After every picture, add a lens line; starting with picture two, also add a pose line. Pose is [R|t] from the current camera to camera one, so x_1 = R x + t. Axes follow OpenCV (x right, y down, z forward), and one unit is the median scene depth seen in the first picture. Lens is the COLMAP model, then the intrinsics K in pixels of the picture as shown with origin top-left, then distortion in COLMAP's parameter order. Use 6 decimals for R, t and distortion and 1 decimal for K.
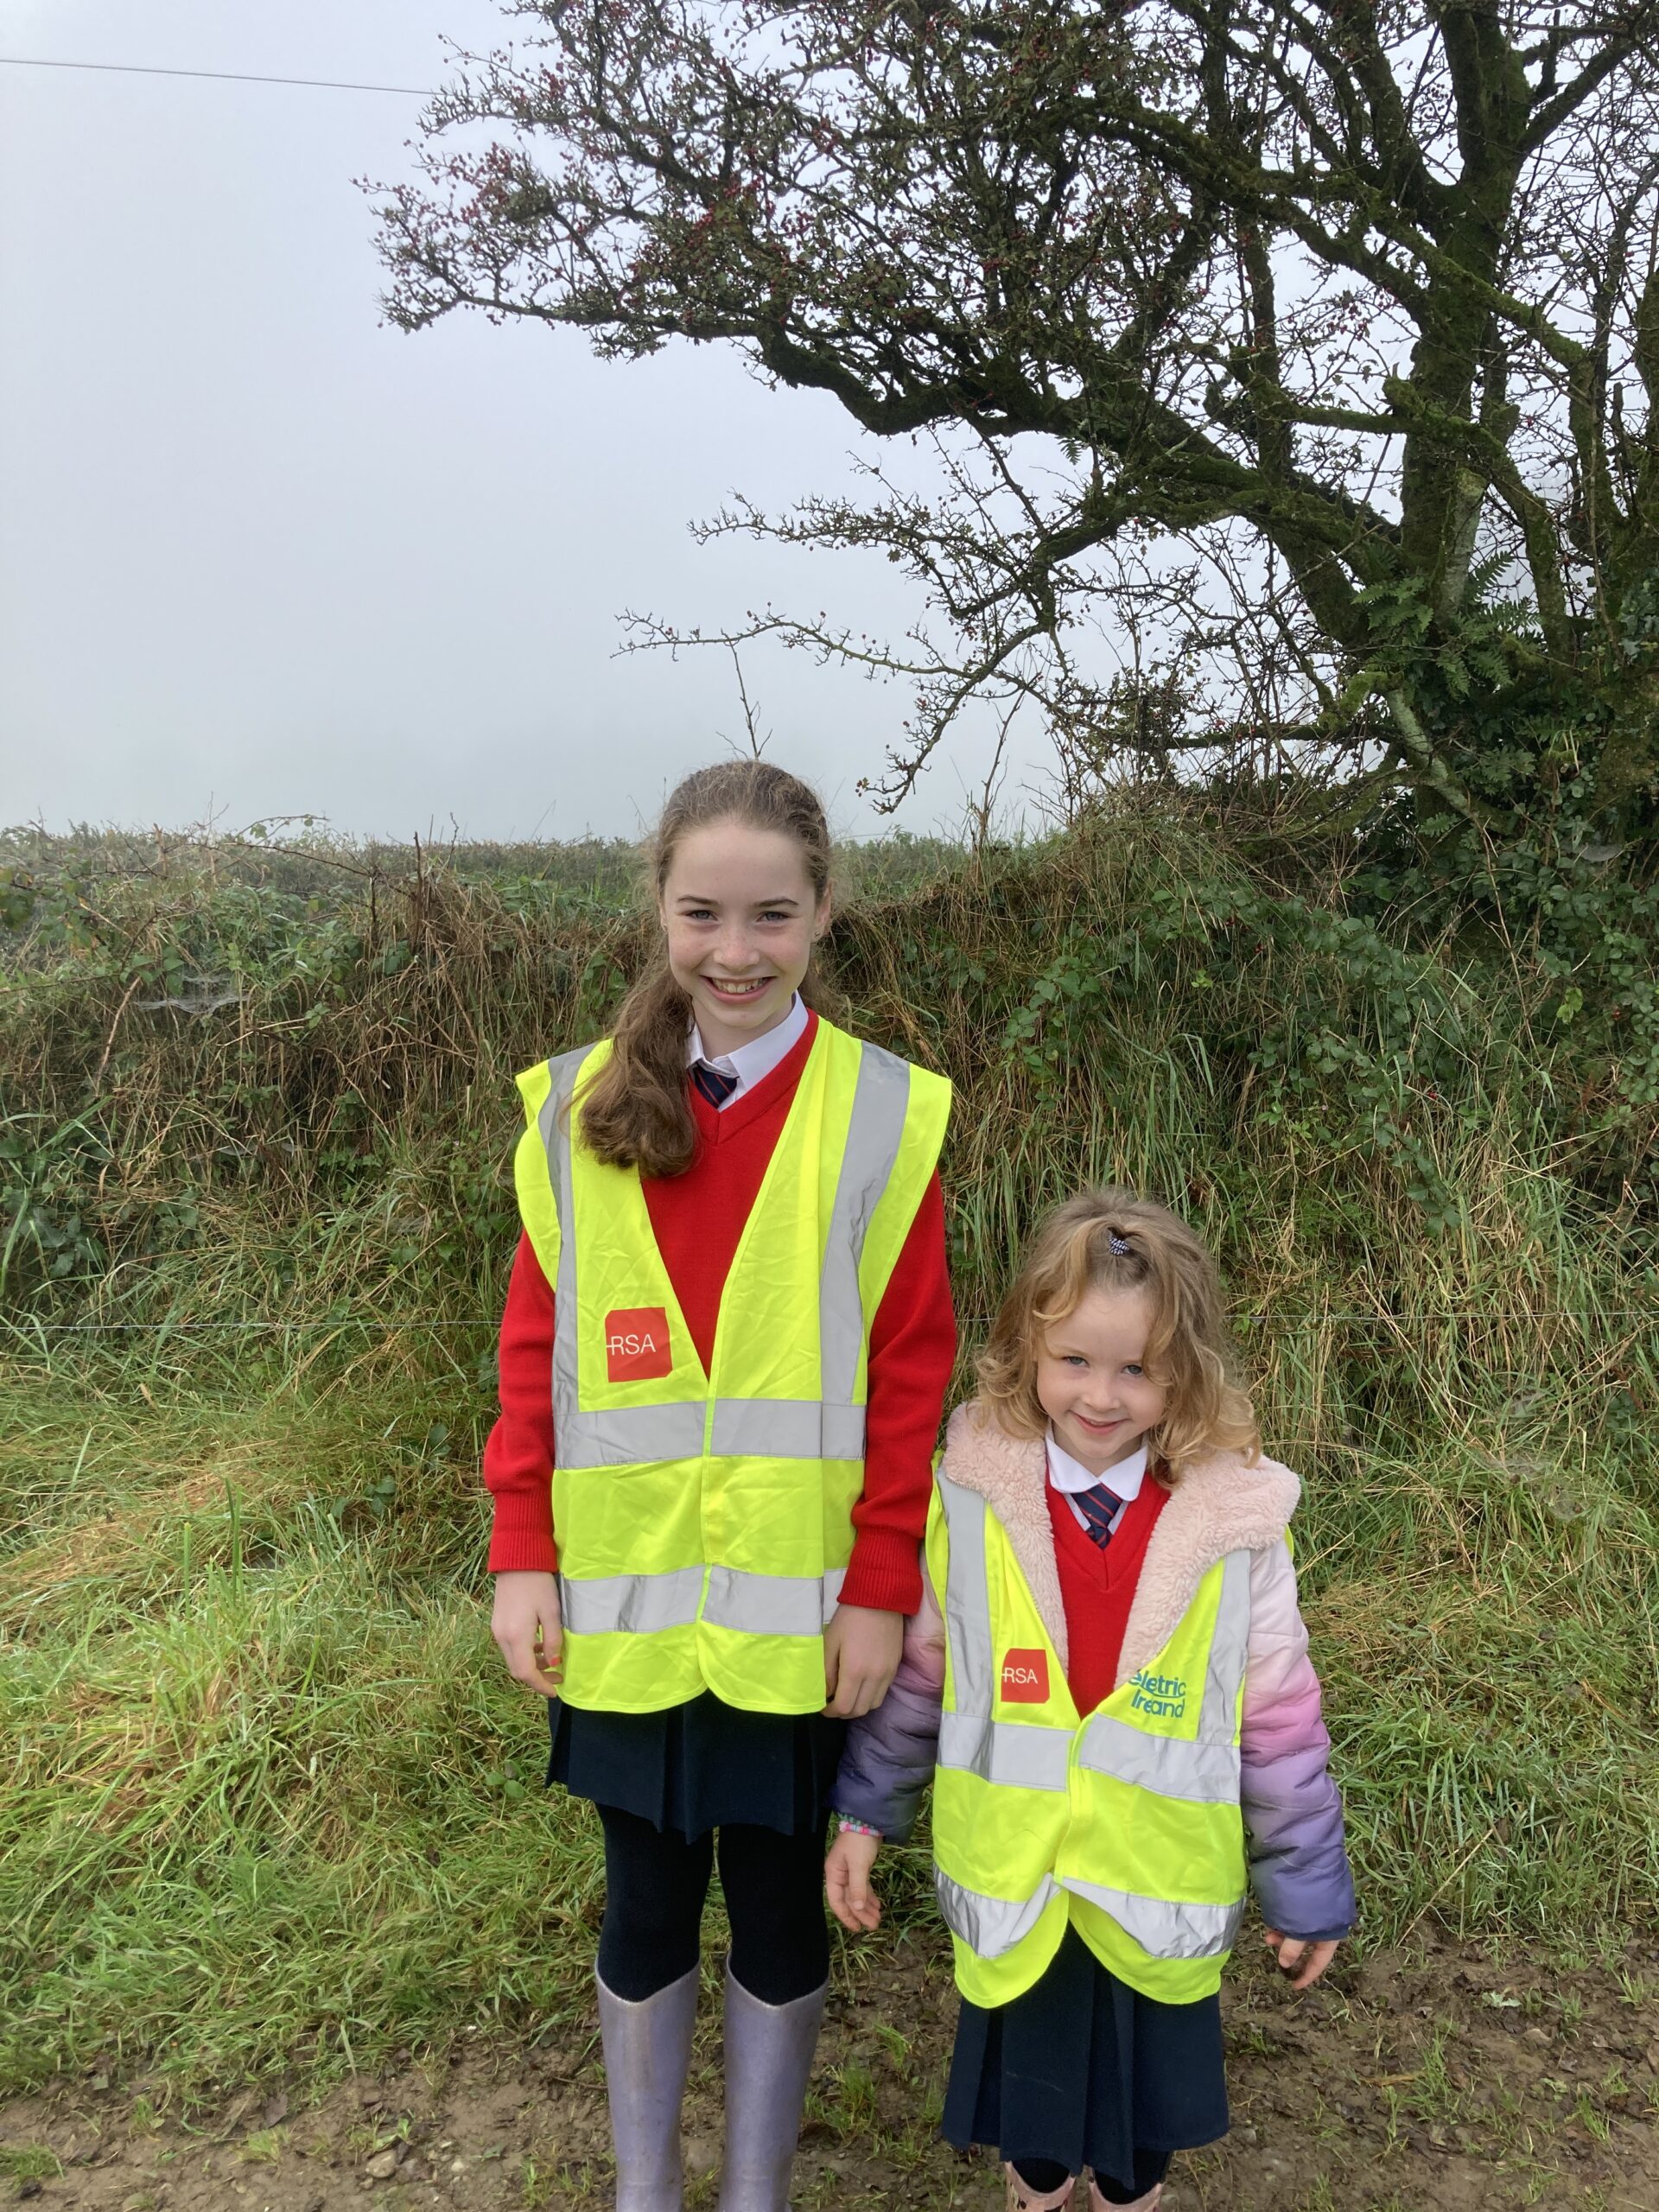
lens RADIAL K [[1813.9, 0, 842.5], [0, 1813.9, 1084.8], [0, 0, 1]] dist [0.013236, 0.005243]
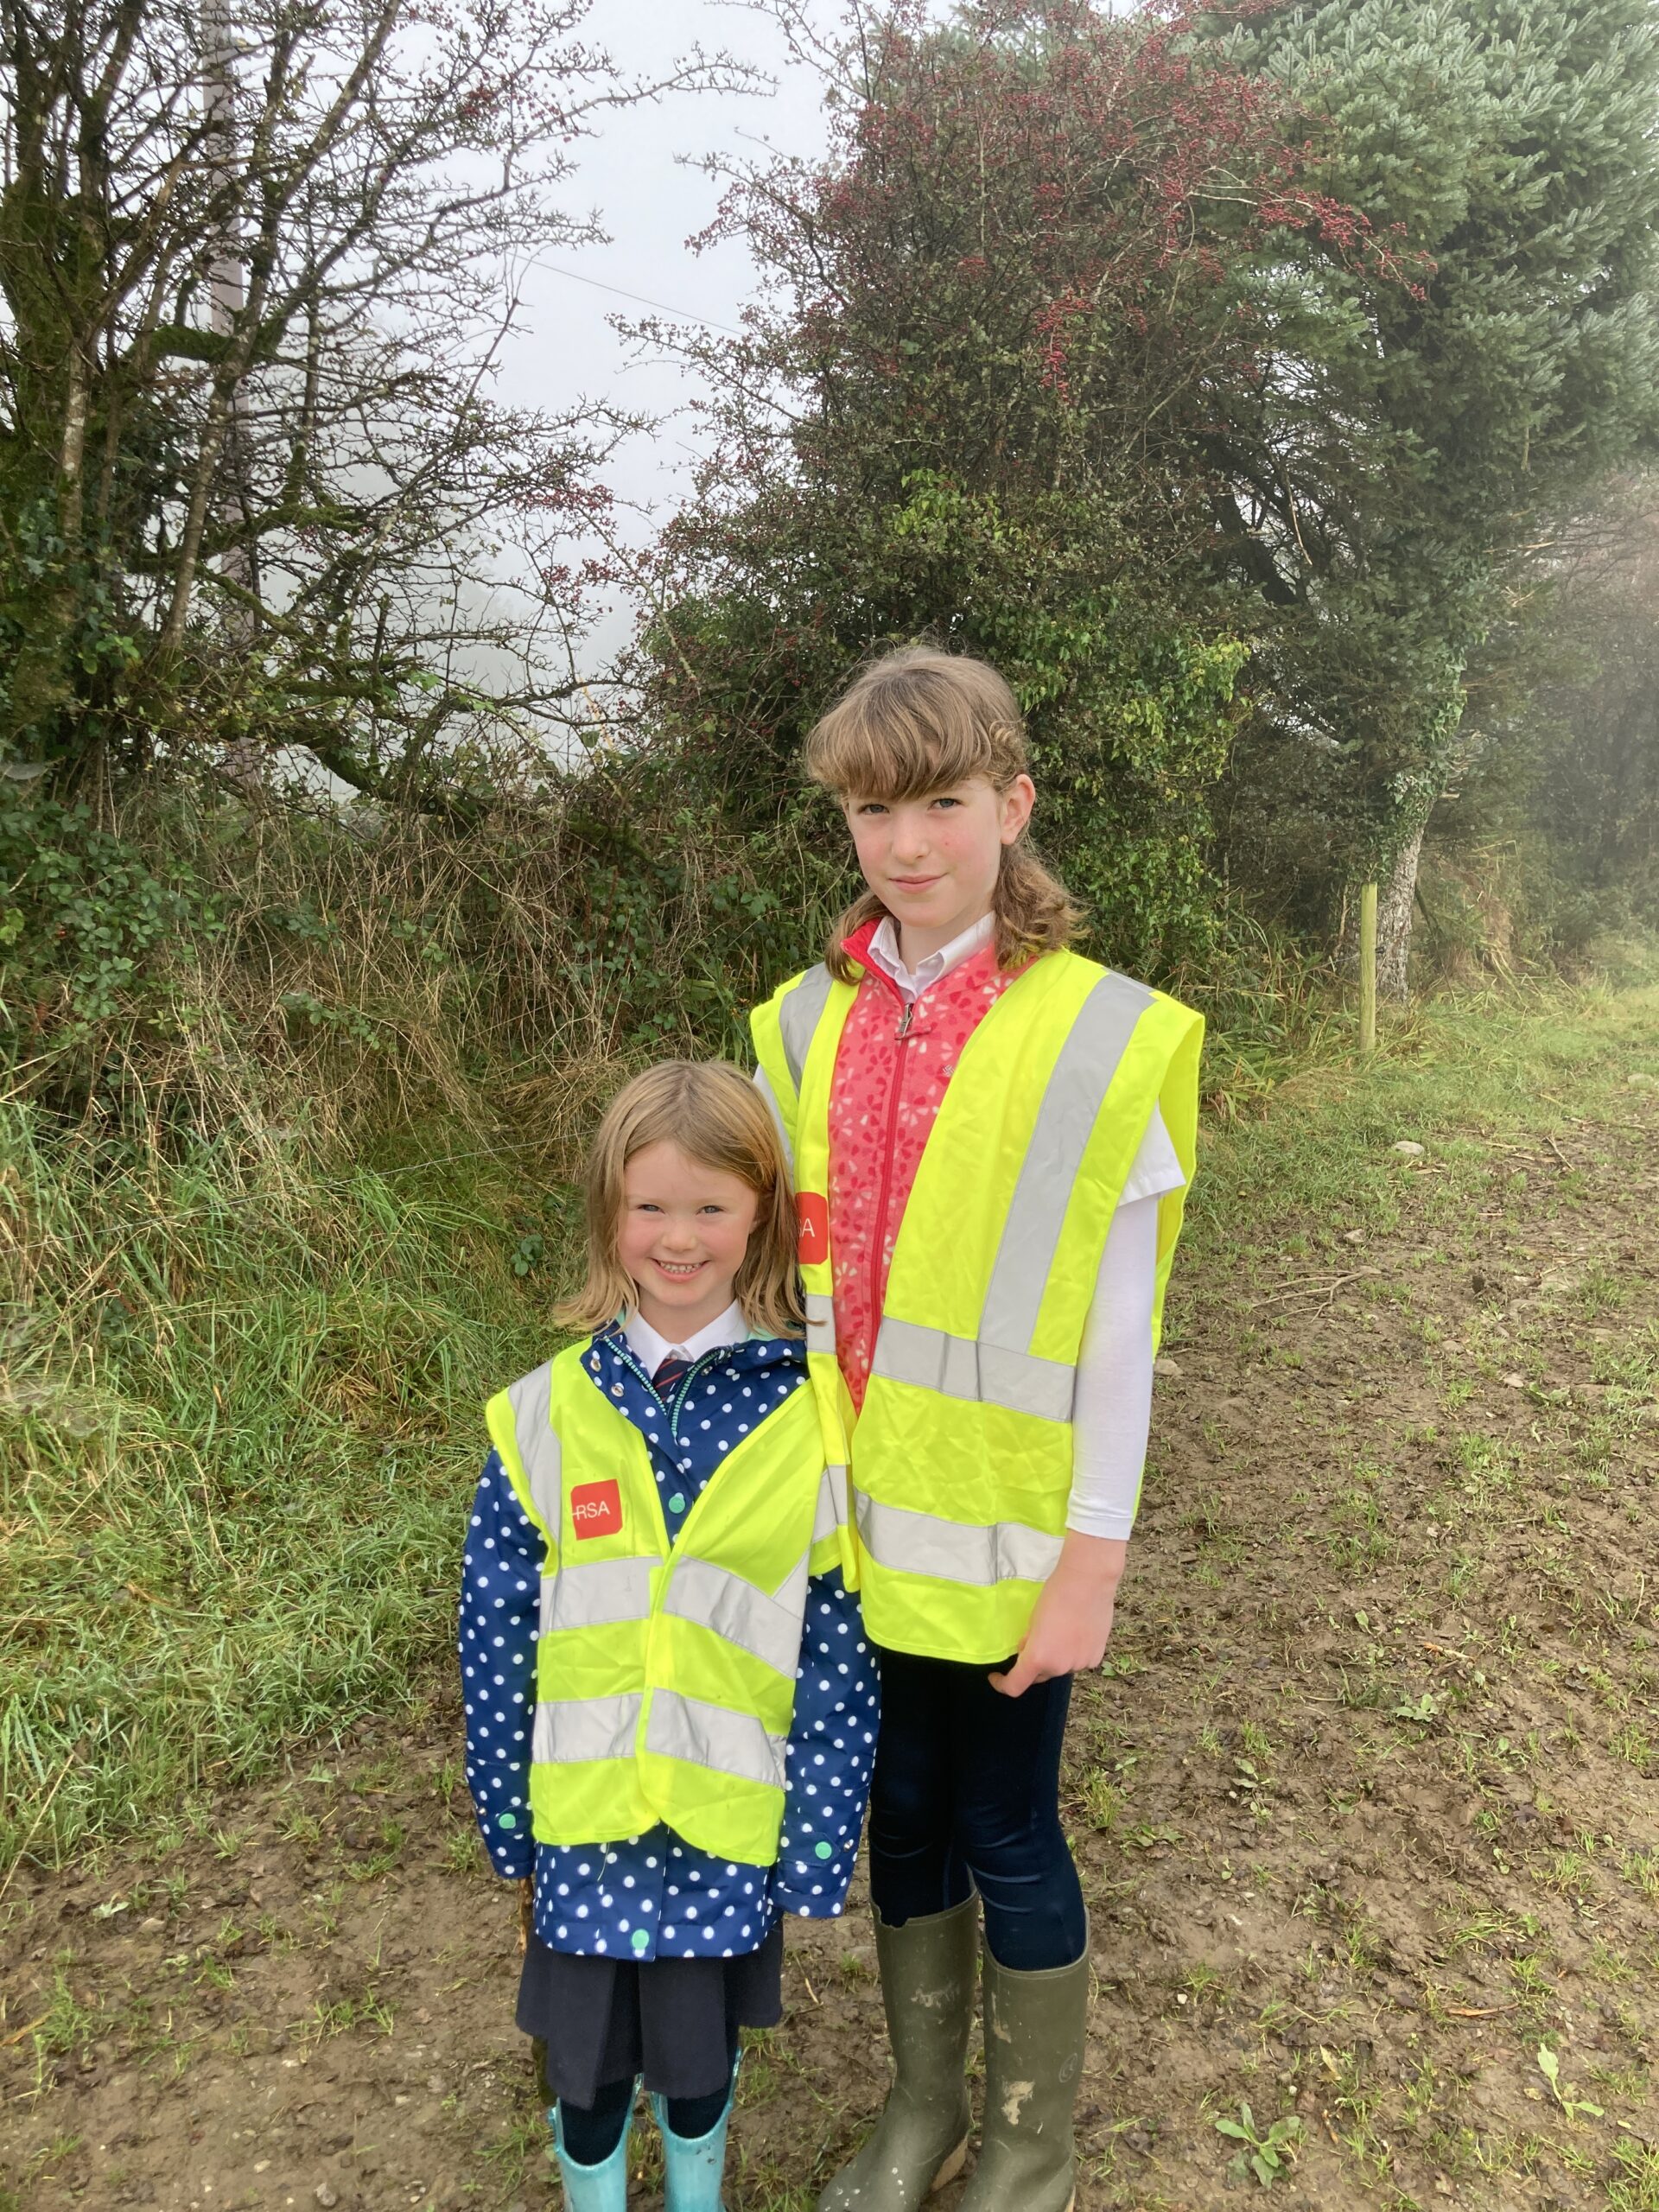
lens RADIAL K [[1813.9, 0, 862.8], [0, 1813.9, 1073.6], [0, 0, 1]] dist [0.013236, 0.005243]
pose [[0.660026, -0.112085, 0.742834, -0.039097], [0.072955, 0.993697, 0.085115, -0.014458], [-0.747692, -0.001985, 0.664043, -0.004547]]
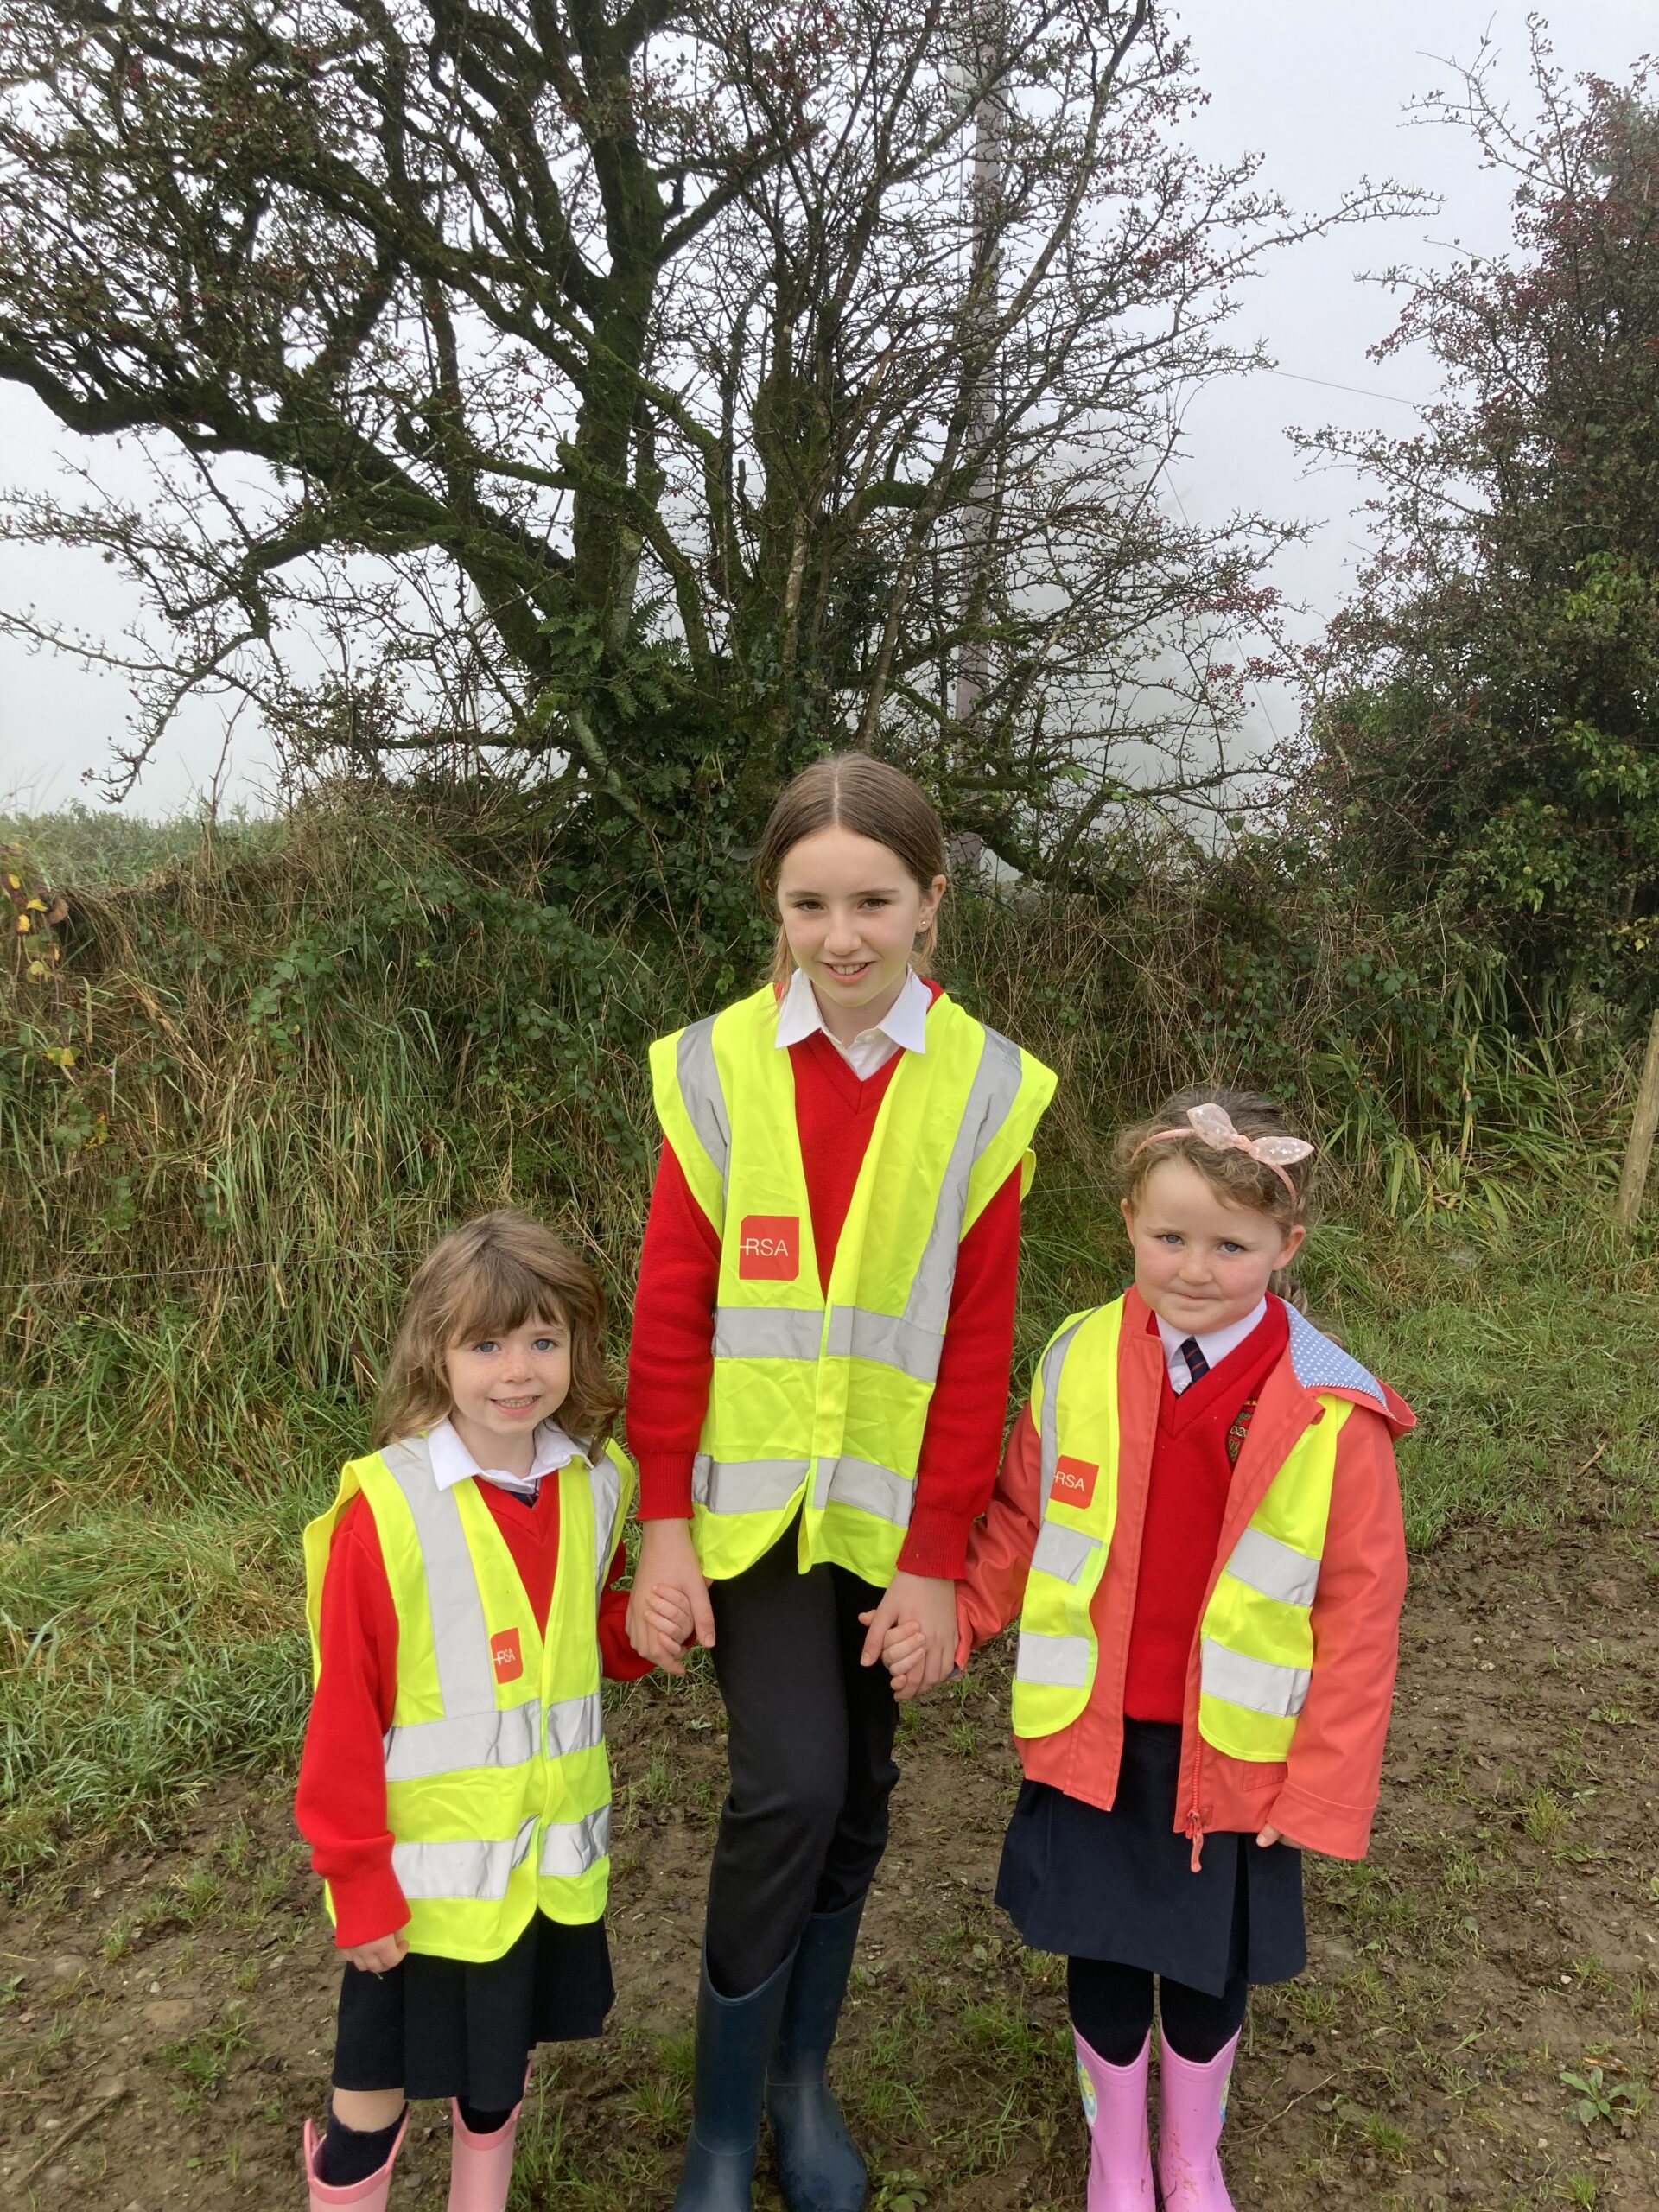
lens RADIAL K [[1813.9, 0, 853.5], [0, 1813.9, 1089.7], [0, 0, 1]] dist [0.013236, 0.005243]
pose [[0.900351, -0.040998, 0.433228, -0.050193], [0.033443, 0.999127, 0.025050, 0.003426], [-0.433877, -0.008065, 0.900936, -0.129395]]
